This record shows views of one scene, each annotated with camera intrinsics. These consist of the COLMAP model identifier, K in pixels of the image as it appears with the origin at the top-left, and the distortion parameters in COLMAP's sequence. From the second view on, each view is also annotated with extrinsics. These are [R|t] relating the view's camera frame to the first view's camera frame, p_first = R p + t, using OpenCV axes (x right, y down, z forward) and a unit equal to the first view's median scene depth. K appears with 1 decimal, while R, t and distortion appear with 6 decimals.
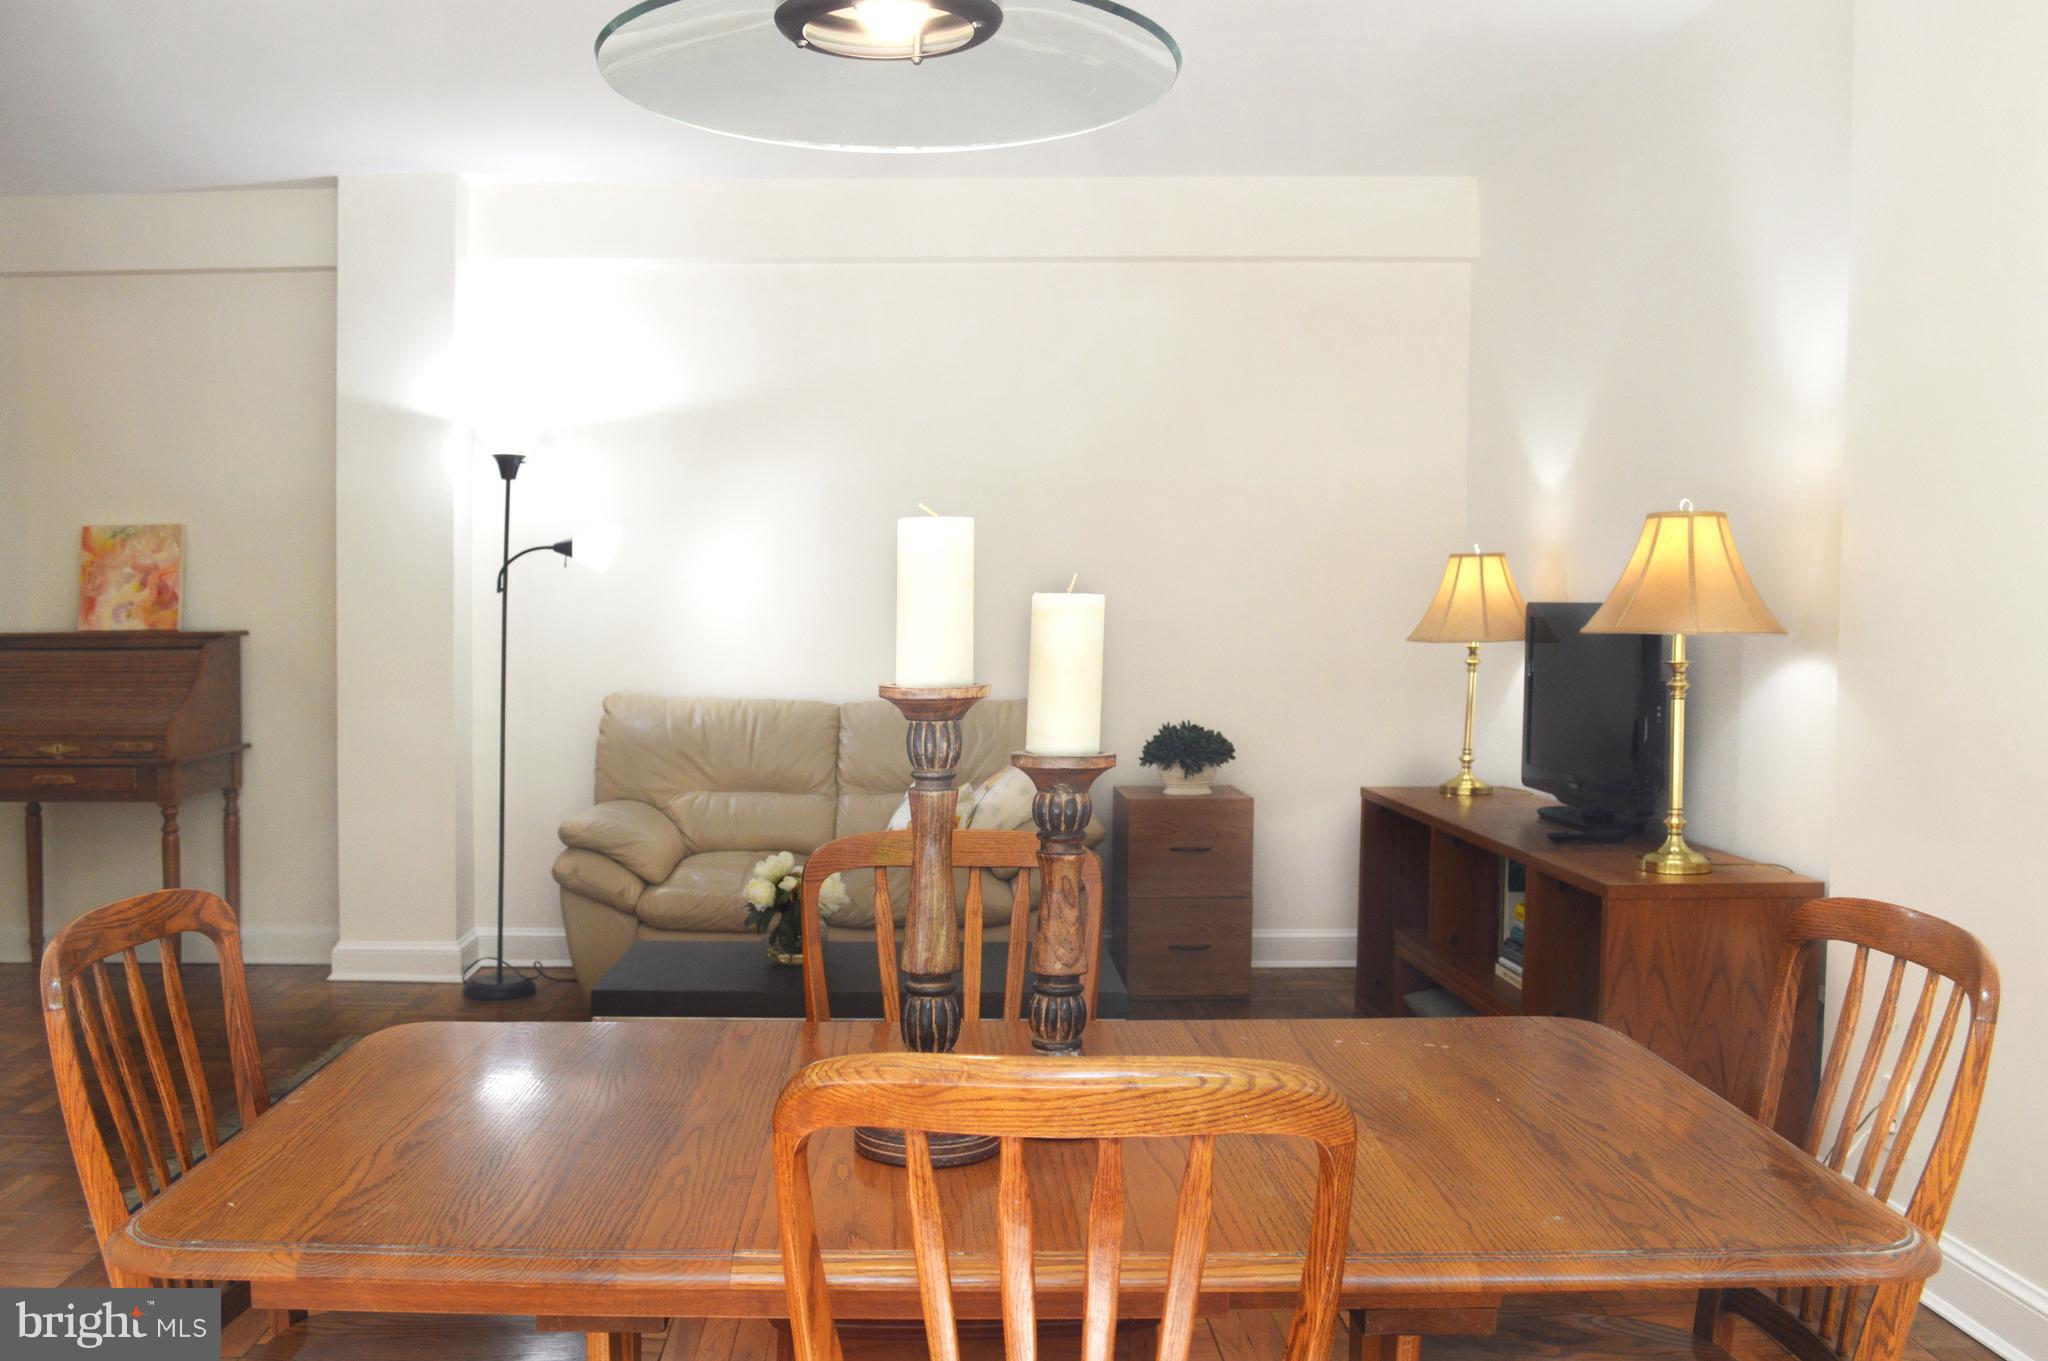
lens RADIAL K [[1768.4, 0, 1025.5], [0, 1768.4, 685.9], [0, 0, 1]] dist [-0.057489, -0.009405]
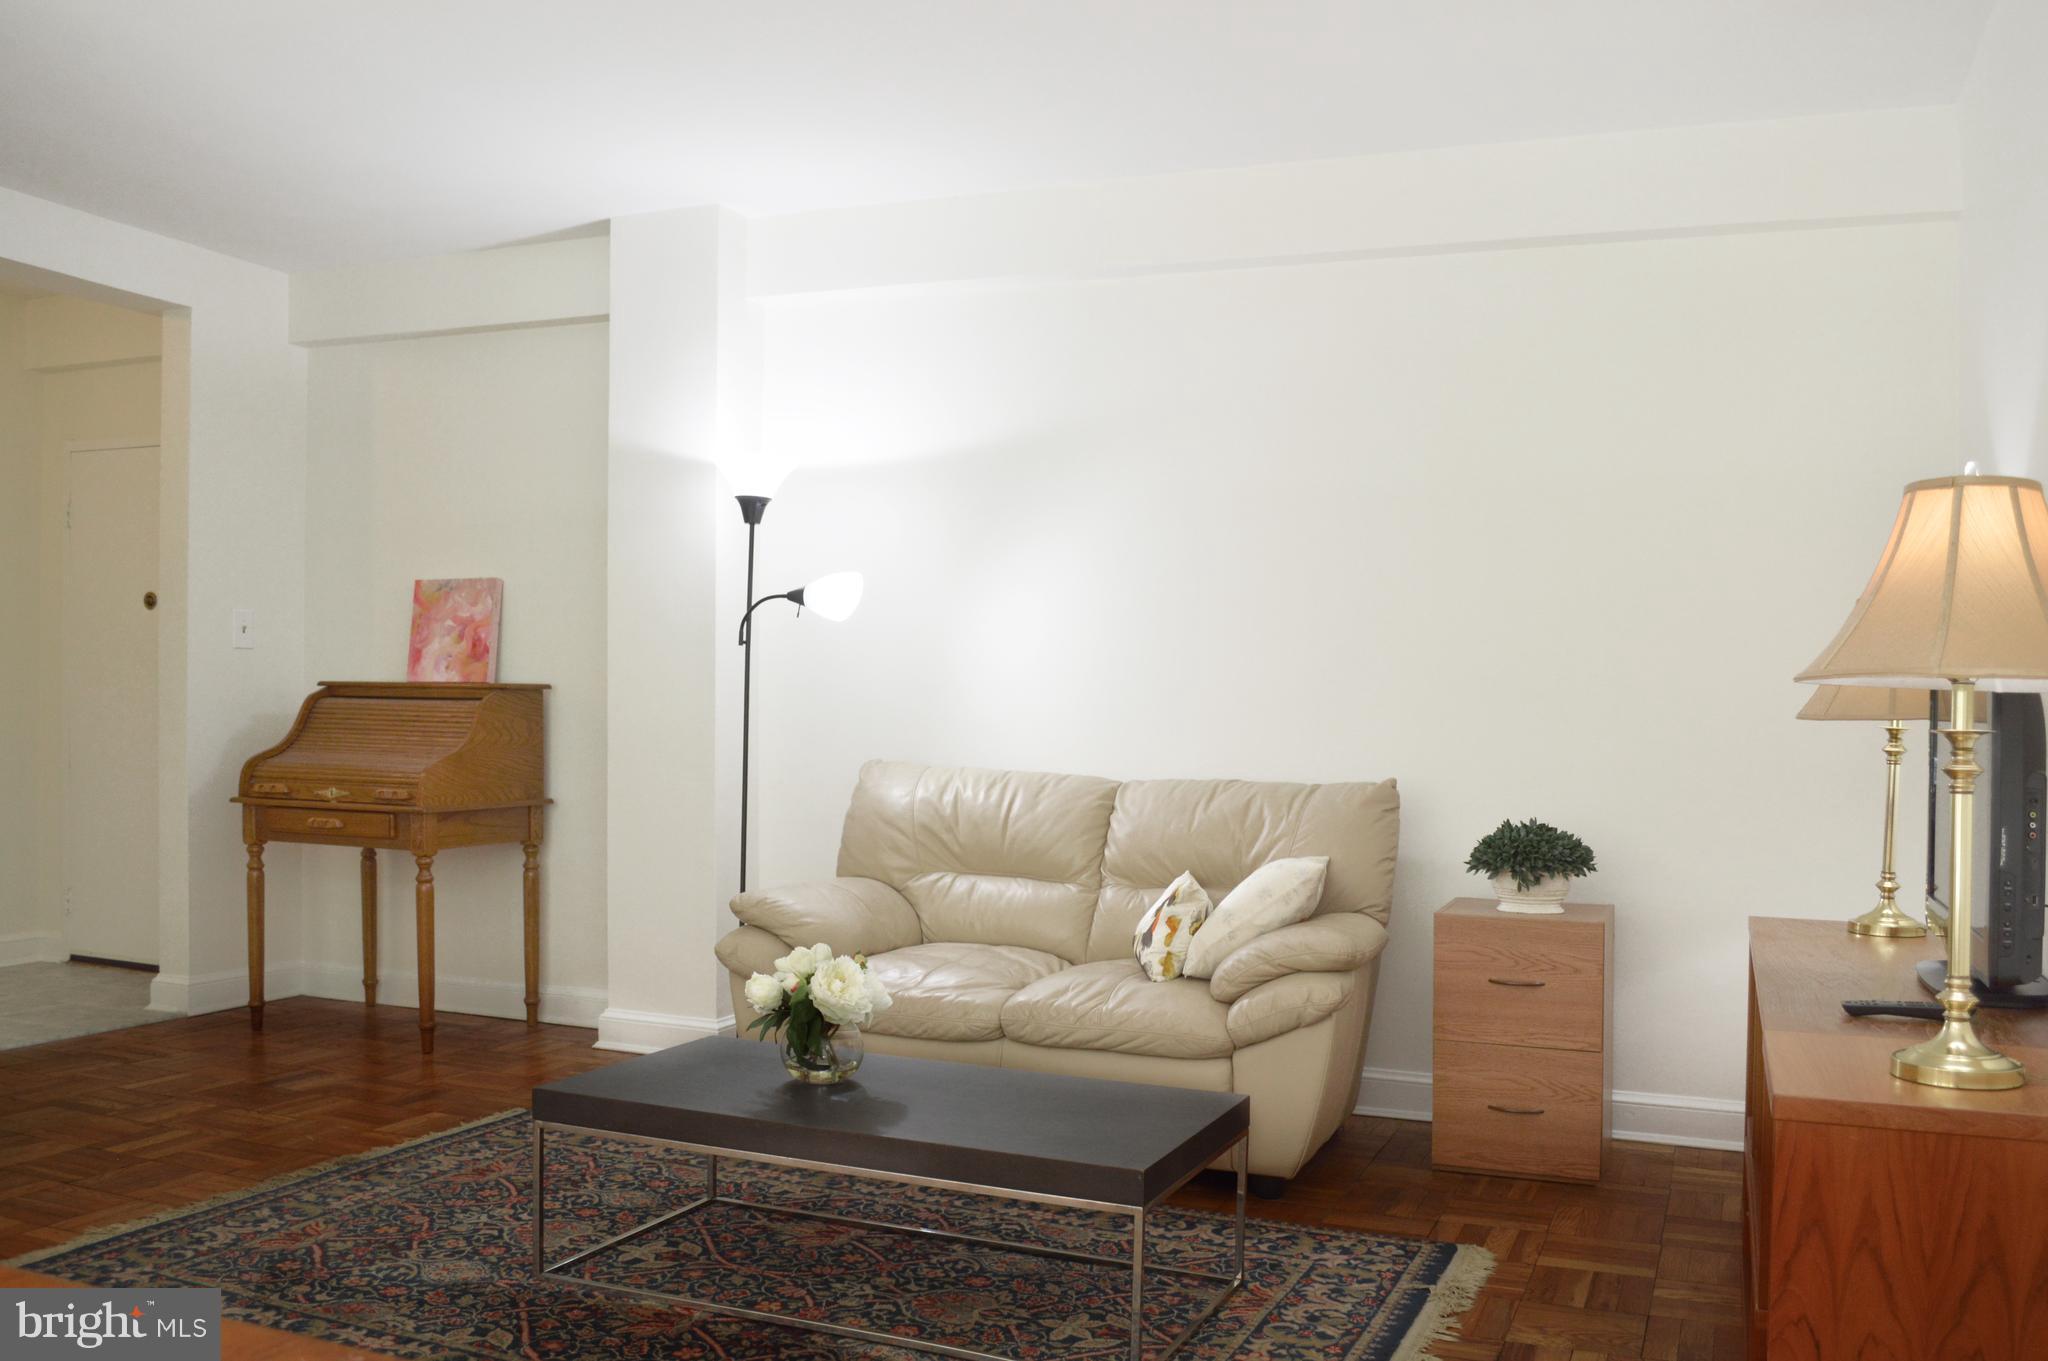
lens RADIAL K [[1768.4, 0, 943.8], [0, 1768.4, 710.1], [0, 0, 1]] dist [-0.057489, -0.009405]
pose [[0.914712, 0.021540, -0.403532, 0.169770], [-0.037145, 0.998833, -0.030882, 0.005677], [0.402396, 0.043237, 0.914444, 0.184019]]
